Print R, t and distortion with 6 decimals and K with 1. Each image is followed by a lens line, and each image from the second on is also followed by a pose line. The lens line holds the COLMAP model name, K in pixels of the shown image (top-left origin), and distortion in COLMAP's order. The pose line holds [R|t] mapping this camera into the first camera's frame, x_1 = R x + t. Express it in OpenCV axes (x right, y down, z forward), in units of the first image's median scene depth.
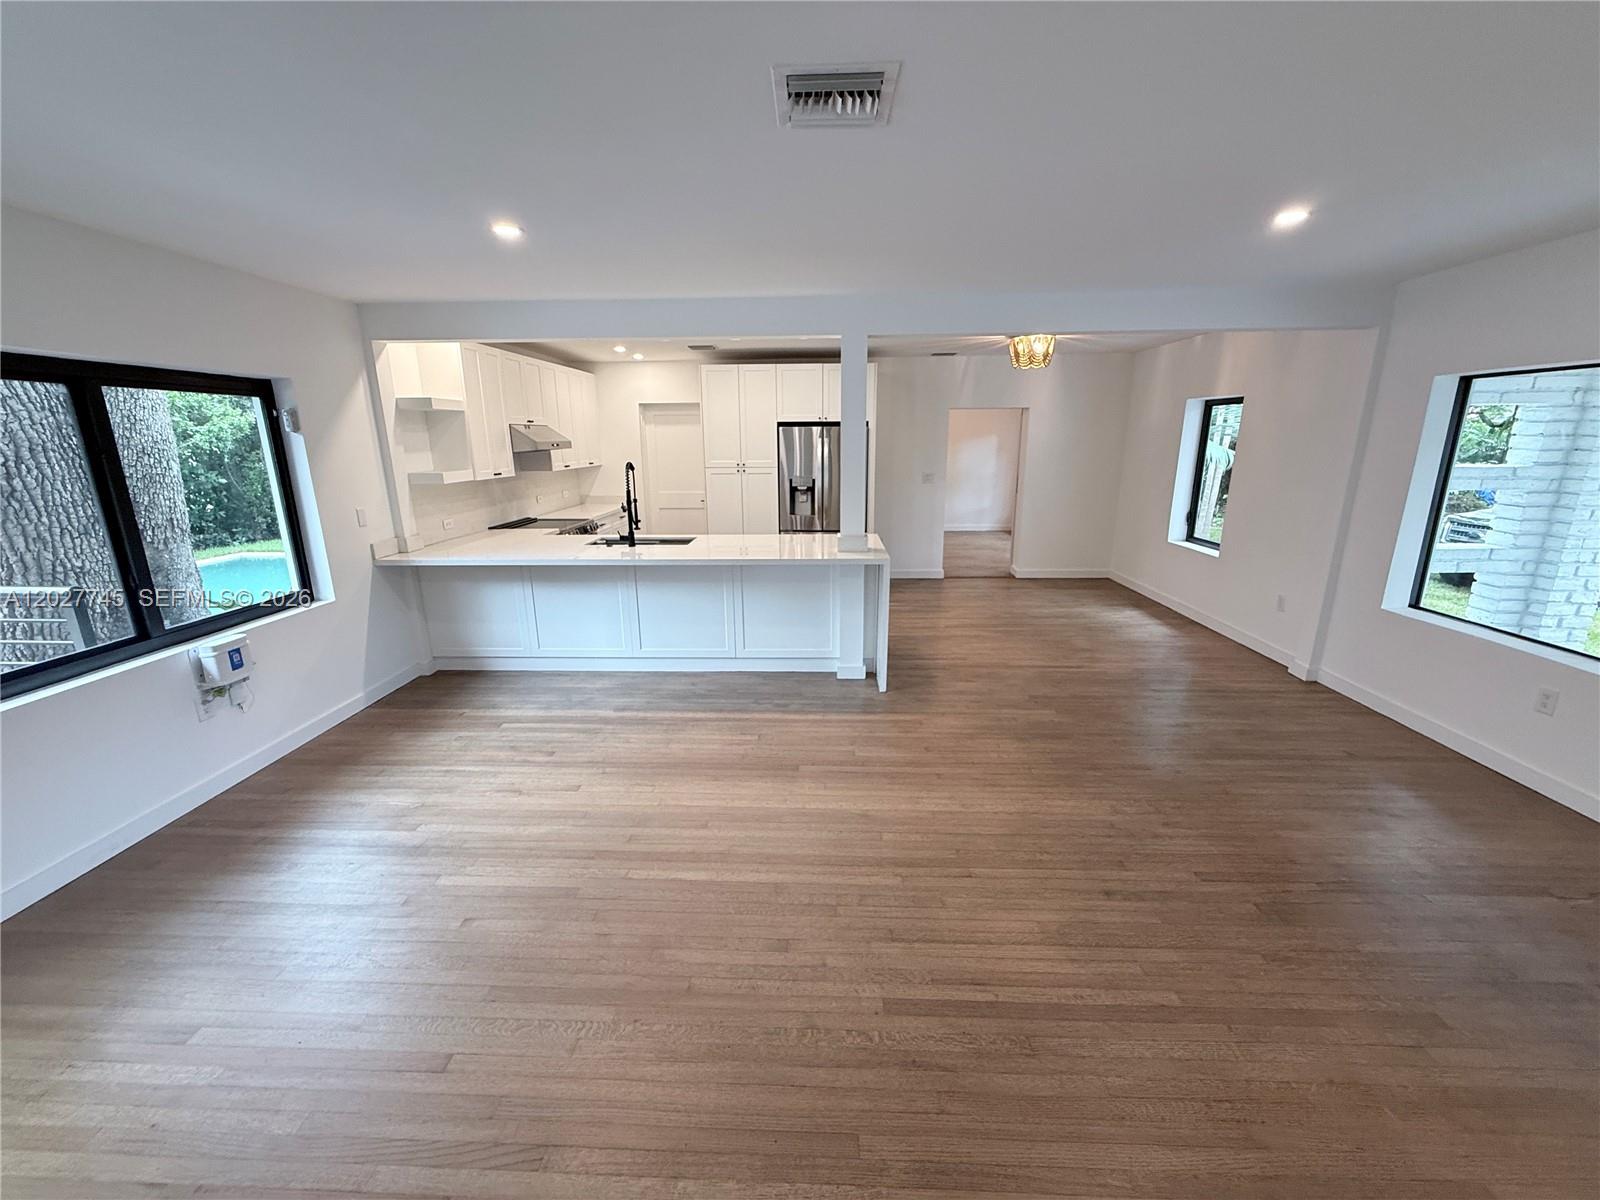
lens RADIAL K [[637.6, 0, 800.6], [0, 637.6, 598.6], [0, 0, 1]] dist [0.000058, 0.000026]
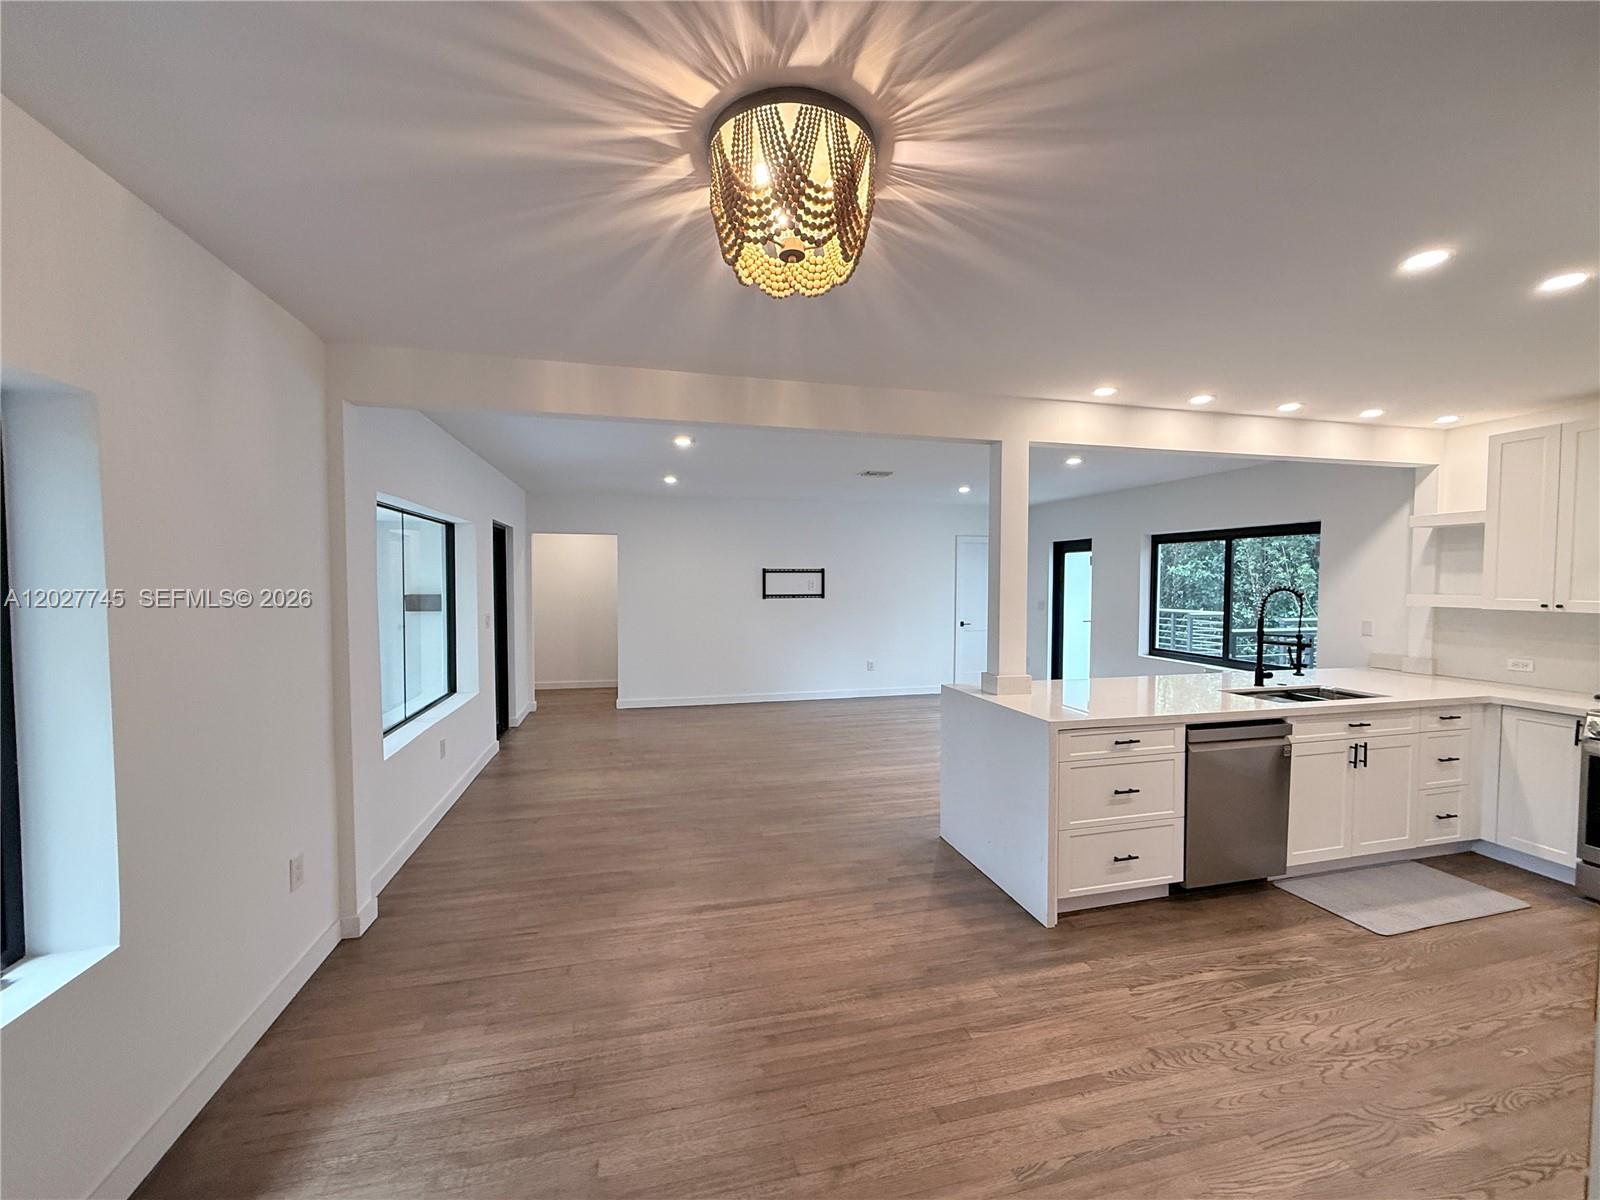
lens RADIAL K [[637.6, 0, 799.0], [0, 637.6, 601.1], [0, 0, 1]] dist [0.000058, 0.000026]
pose [[-0.959995, 0.016855, -0.279511, 0.585031], [-0.062522, 0.960085, 0.272630, -0.411206], [0.272950, 0.279199, -0.920623, 1.729103]]
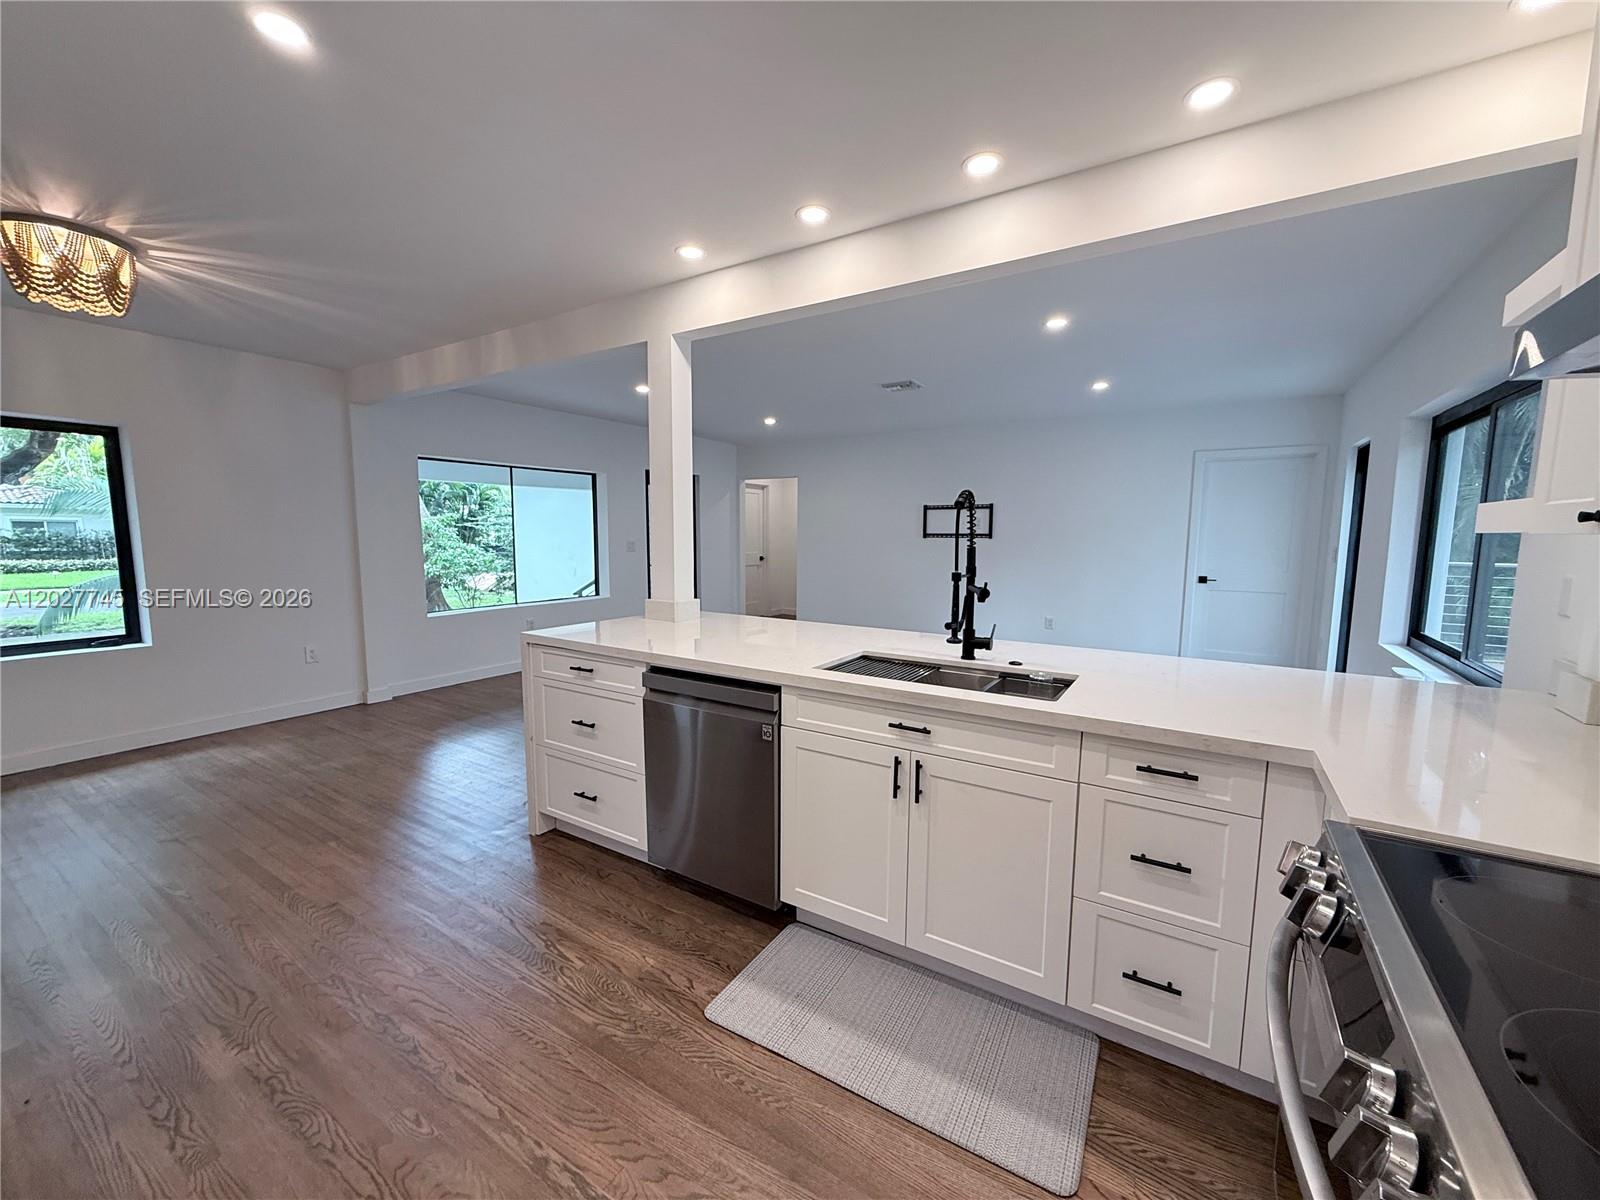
lens RADIAL K [[637.6, 0, 799.8], [0, 637.6, 602.9], [0, 0, 1]] dist [0.000058, 0.000026]
pose [[-0.865834, -0.053253, 0.497489, -0.438105], [0.124543, 0.940083, 0.317385, -0.328681], [-0.484582, 0.336762, -0.807324, 1.606876]]
